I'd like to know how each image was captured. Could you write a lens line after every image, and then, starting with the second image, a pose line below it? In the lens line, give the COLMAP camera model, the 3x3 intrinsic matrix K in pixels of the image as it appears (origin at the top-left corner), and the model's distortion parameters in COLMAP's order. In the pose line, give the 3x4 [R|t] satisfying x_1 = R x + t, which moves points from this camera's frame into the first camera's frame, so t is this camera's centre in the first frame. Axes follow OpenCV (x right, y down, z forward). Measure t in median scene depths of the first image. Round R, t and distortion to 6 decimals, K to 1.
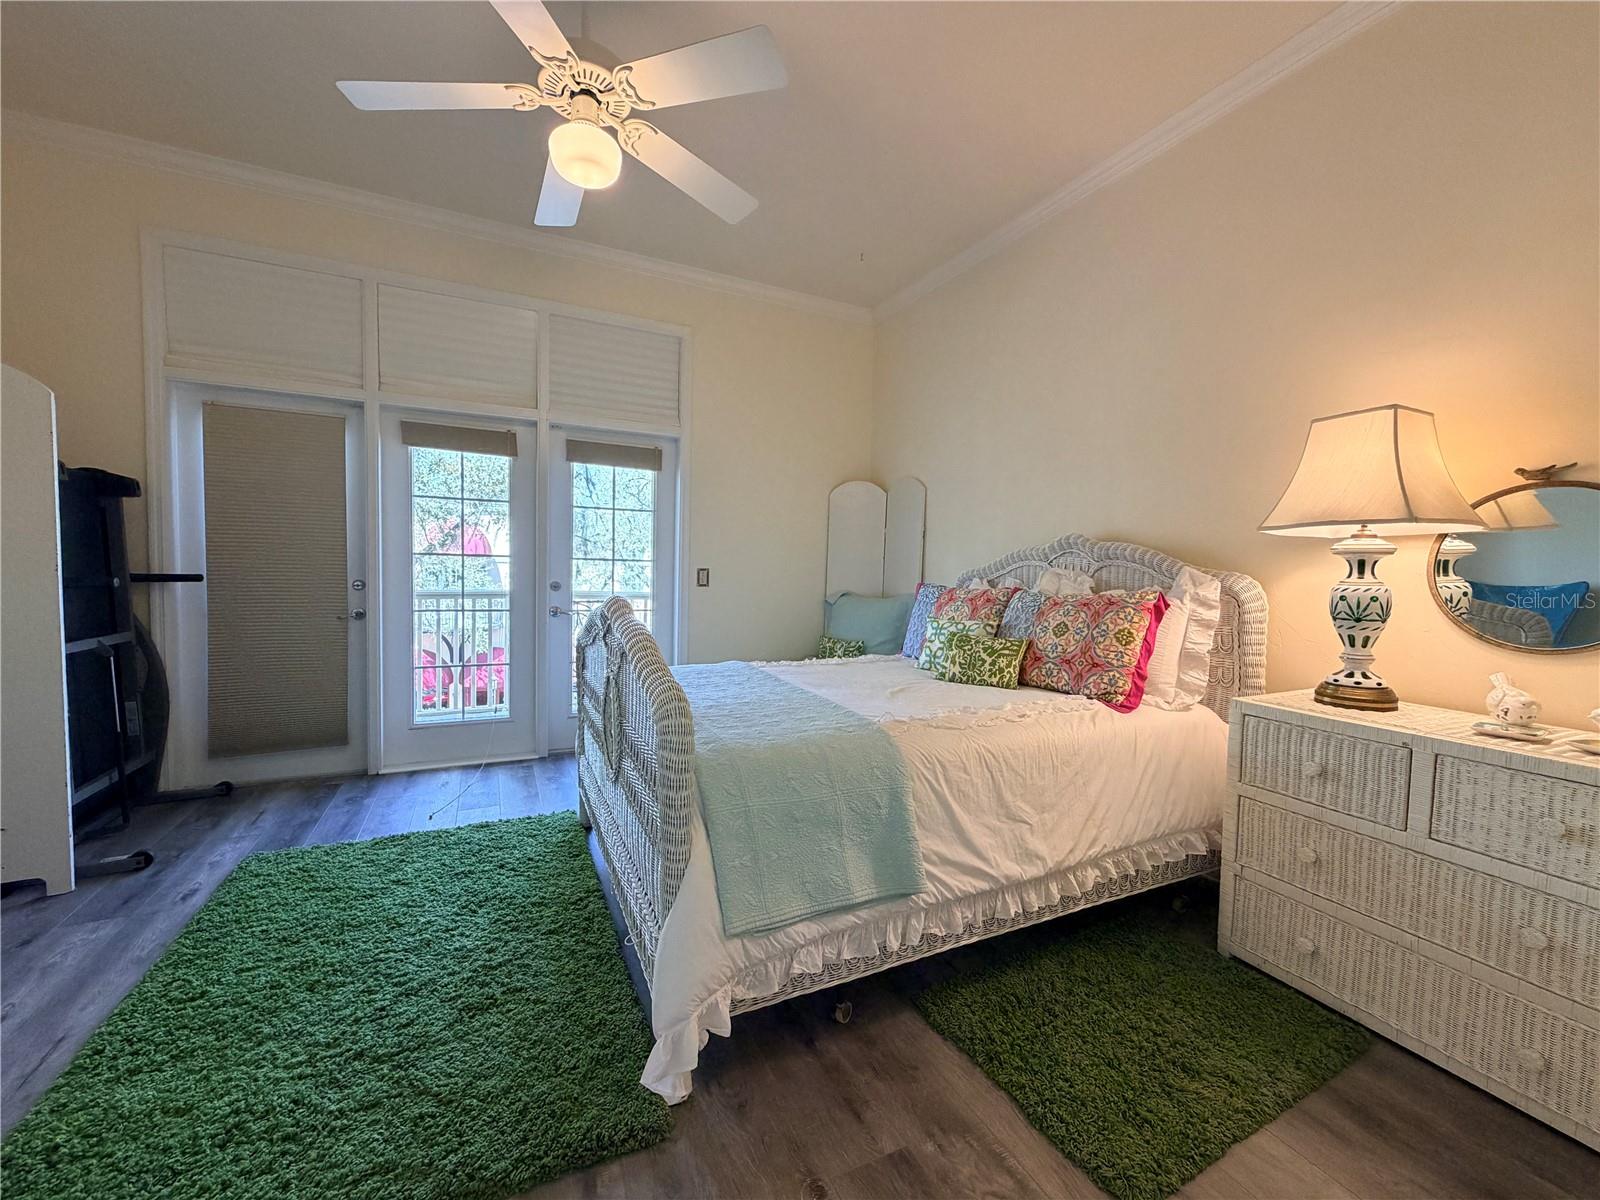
lens RADIAL K [[642.4, 0, 790.7], [0, 642.4, 594.1], [0, 0, 1]] dist [-0.002330, 0.000056]
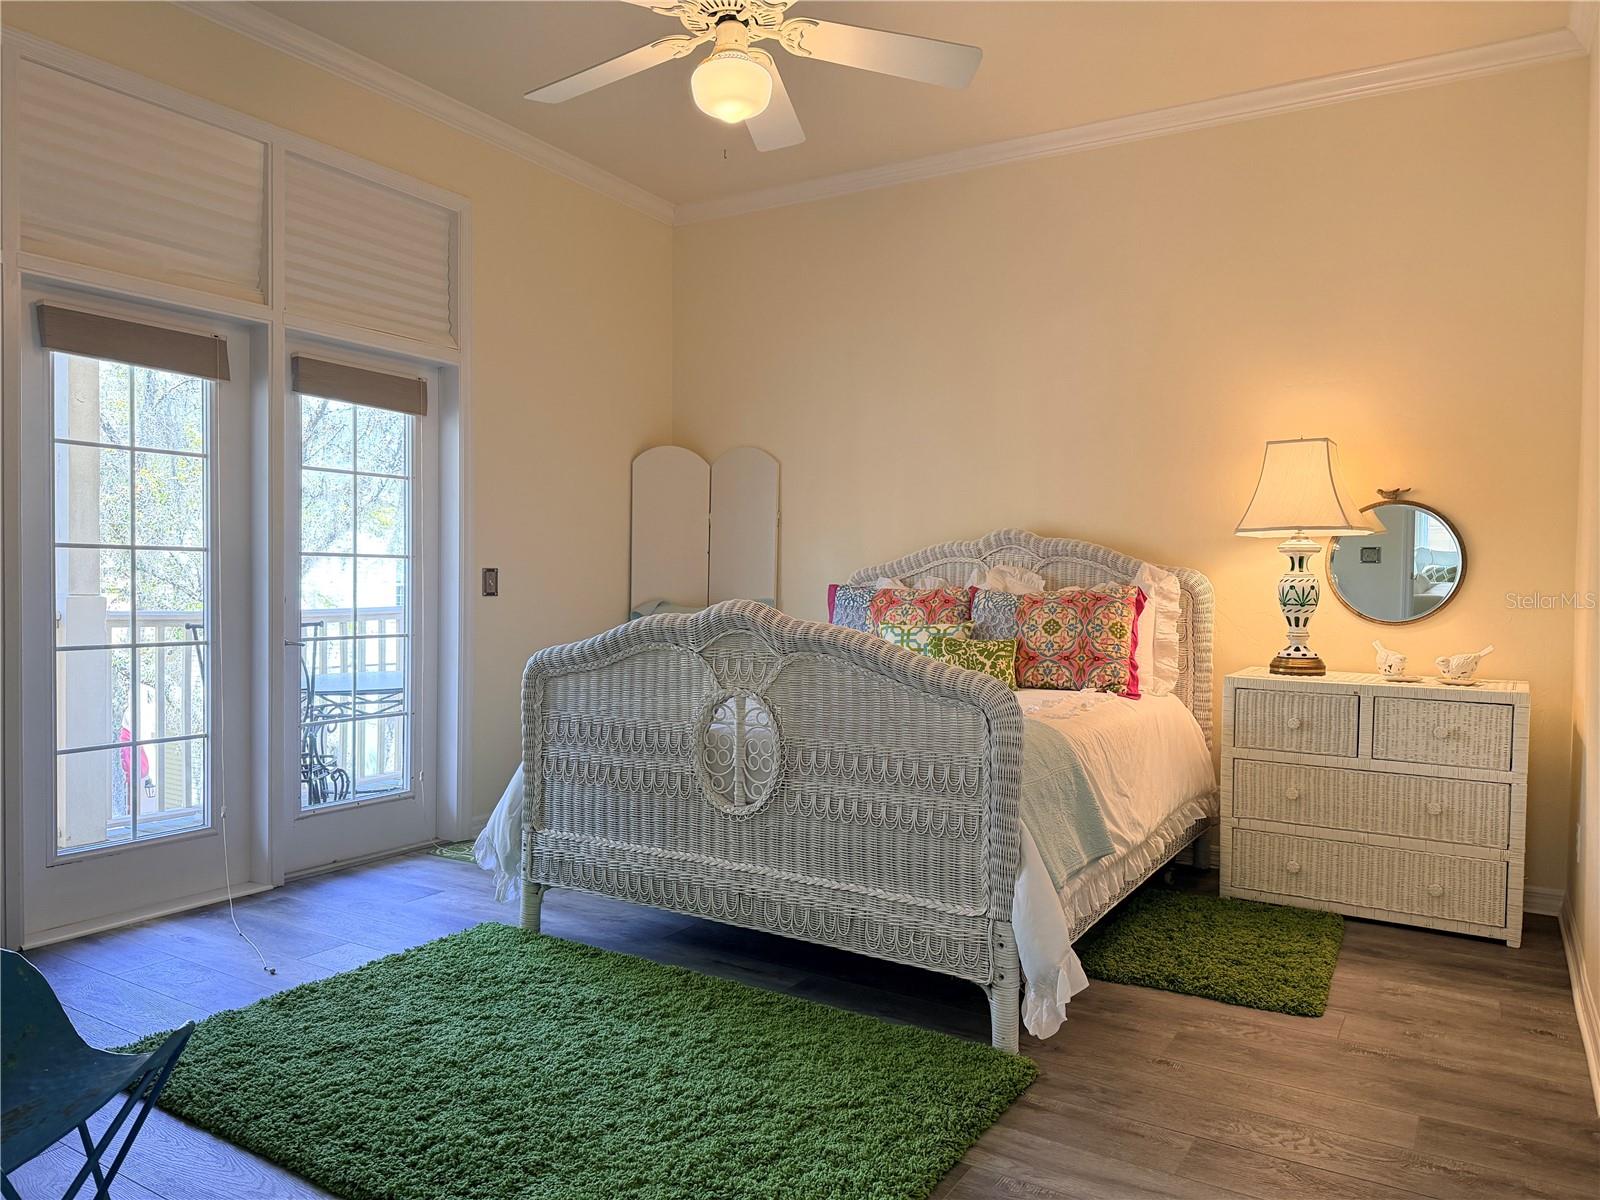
lens RADIAL K [[1119.4, 0, 811.8], [0, 1119.4, 589.6], [0, 0, 1]] dist [0.061294, -0.081979]
pose [[0.836173, -0.018368, 0.548158, -0.889502], [0.027871, 0.999571, -0.009021, 0.003277], [-0.547757, 0.022821, 0.836326, -0.256424]]
